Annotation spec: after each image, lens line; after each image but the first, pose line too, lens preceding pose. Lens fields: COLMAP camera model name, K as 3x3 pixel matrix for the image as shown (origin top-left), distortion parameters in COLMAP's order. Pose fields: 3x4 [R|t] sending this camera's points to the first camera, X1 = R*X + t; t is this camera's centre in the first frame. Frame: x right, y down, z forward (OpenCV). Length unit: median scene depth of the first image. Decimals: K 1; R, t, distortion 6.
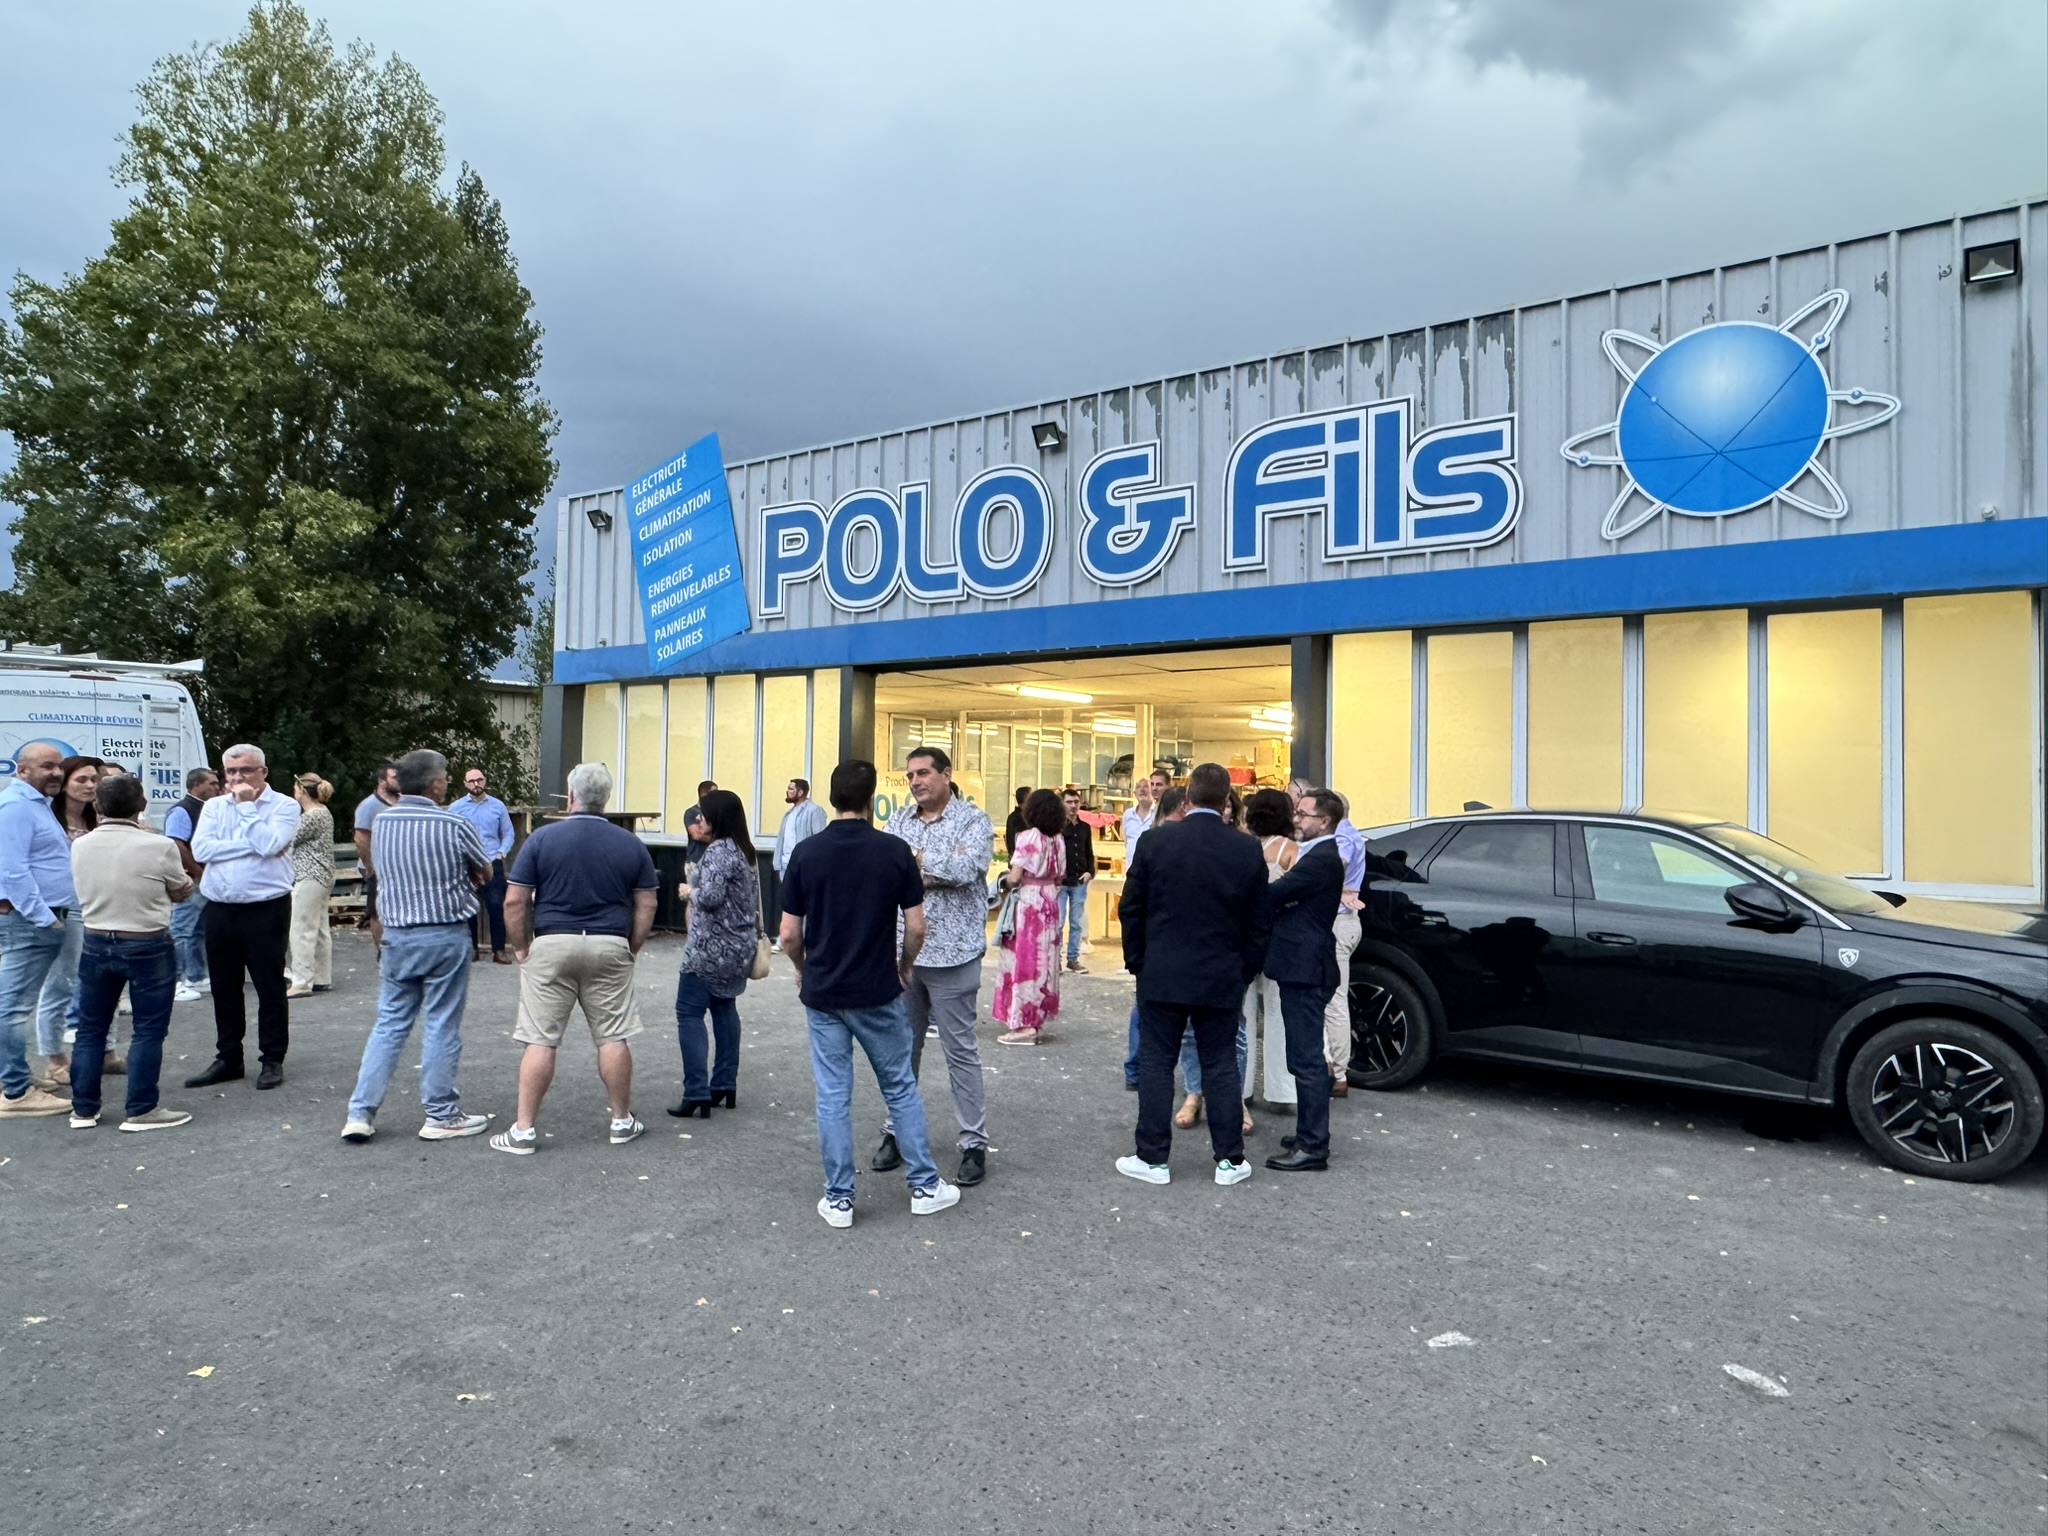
lens RADIAL K [[1290.0, 0, 1026.1], [0, 1290.0, 780.7], [0, 0, 1]] dist [-0.037880, -0.002572]
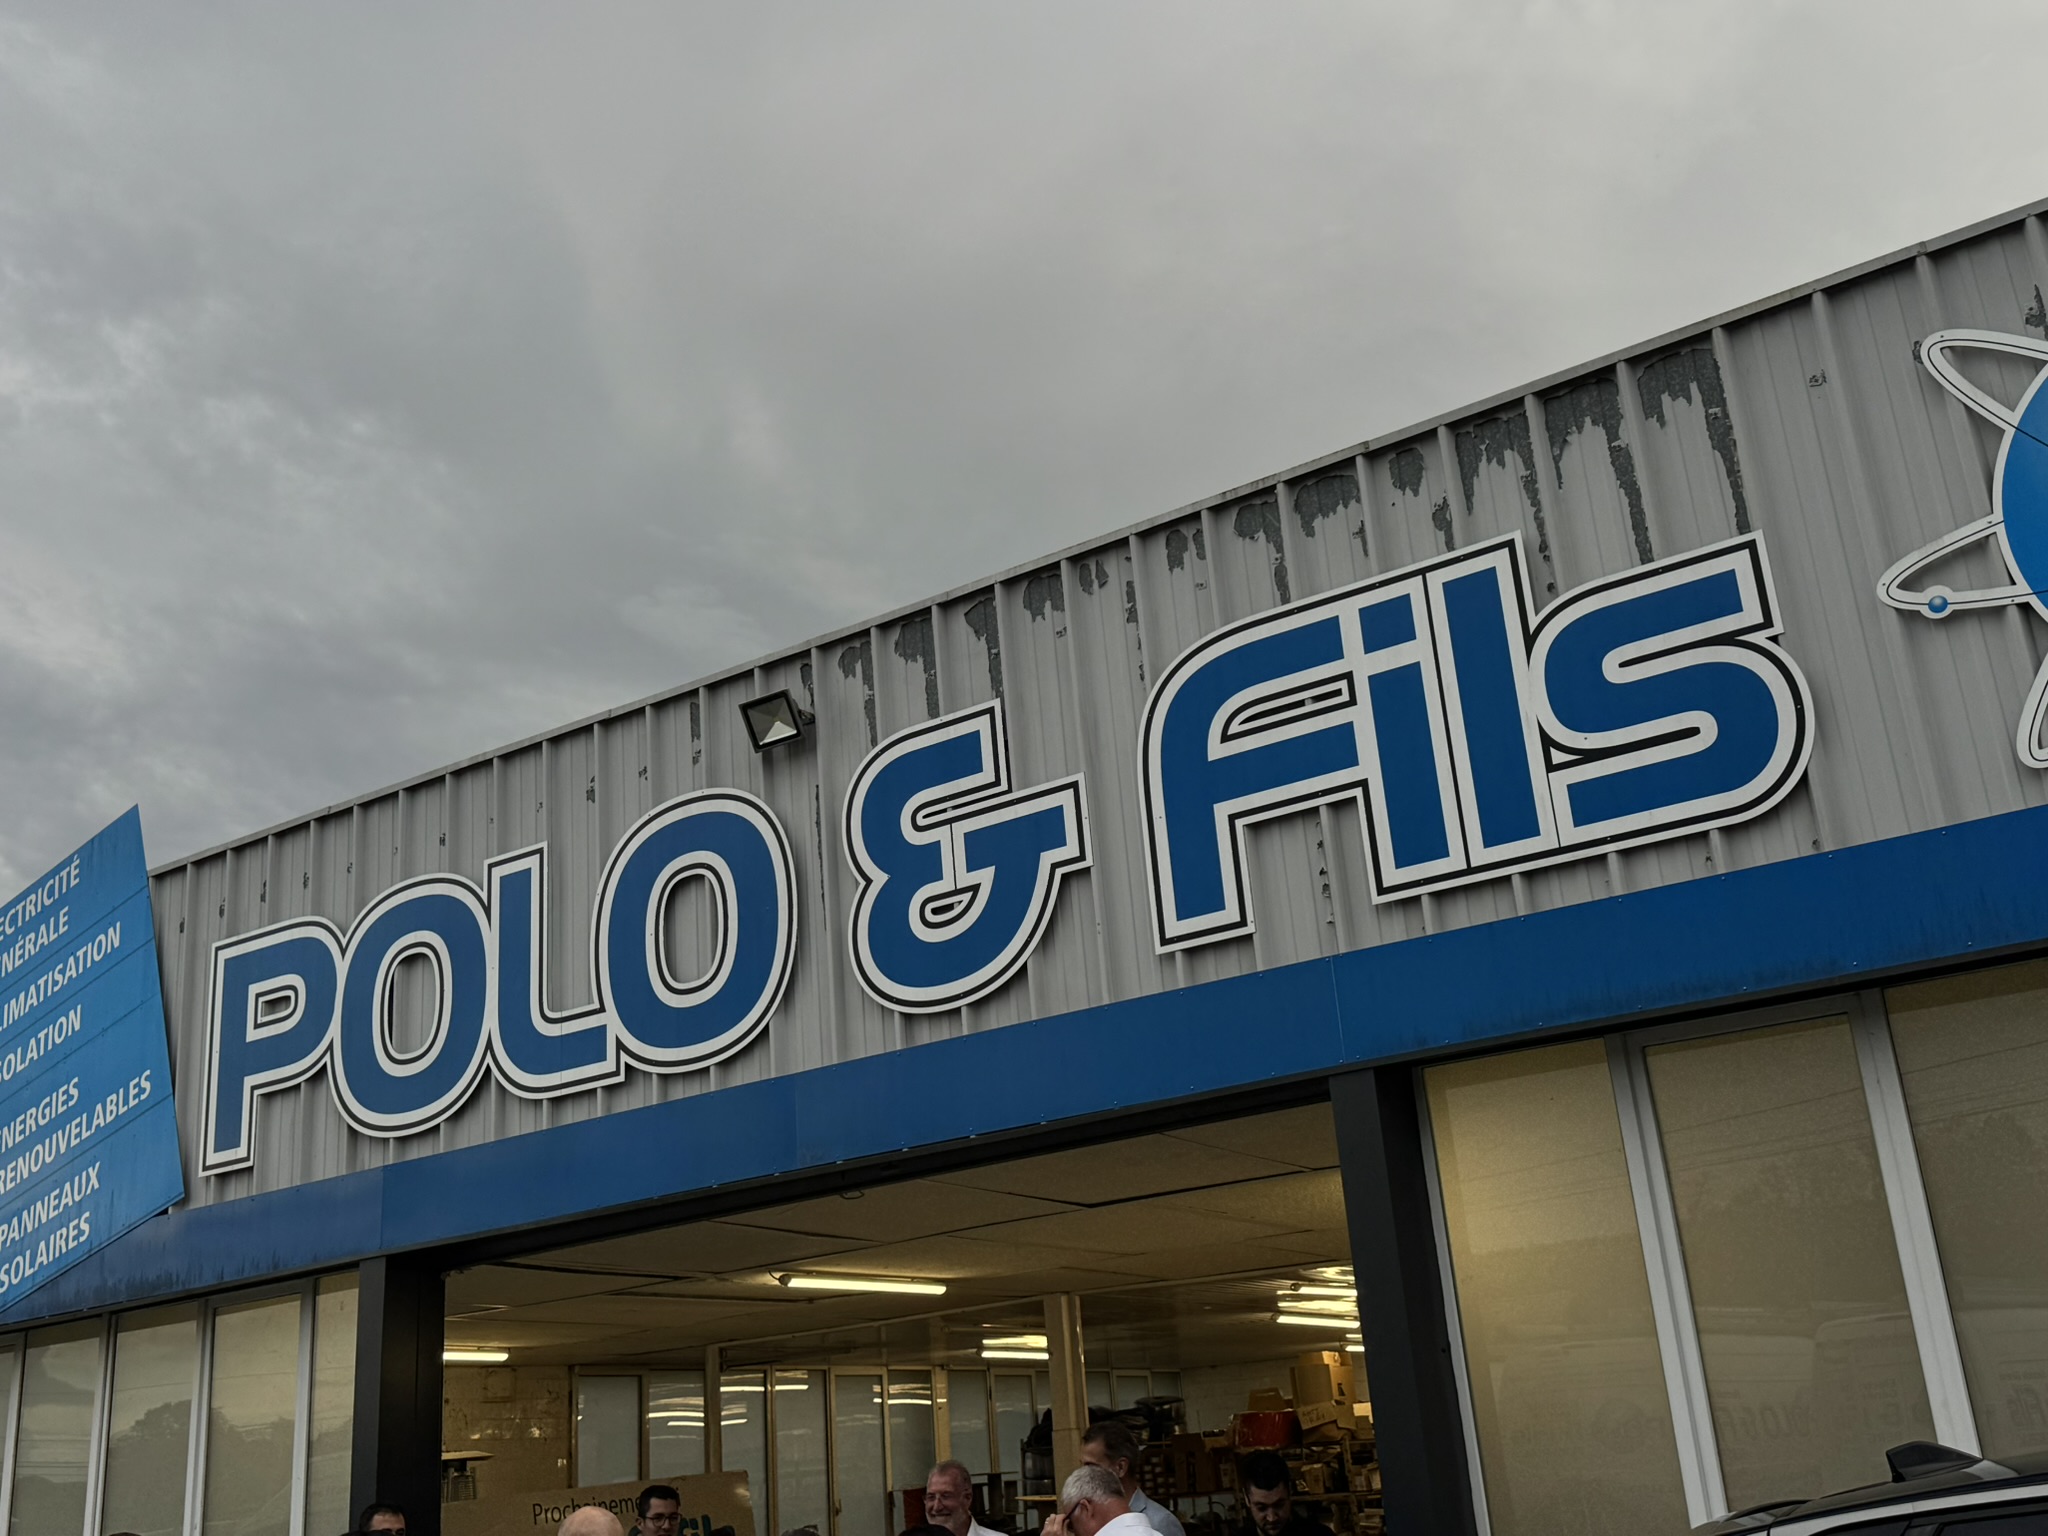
lens RADIAL K [[2114.7, 0, 1007.4], [0, 2114.7, 773.0], [0, 0, 1]] dist [0.104967, 0.000000]
pose [[0.994928, -0.072801, 0.069420, 0.050463], [0.090702, 0.947664, -0.306115, 0.000818], [-0.043501, 0.310858, 0.949460, 0.265056]]
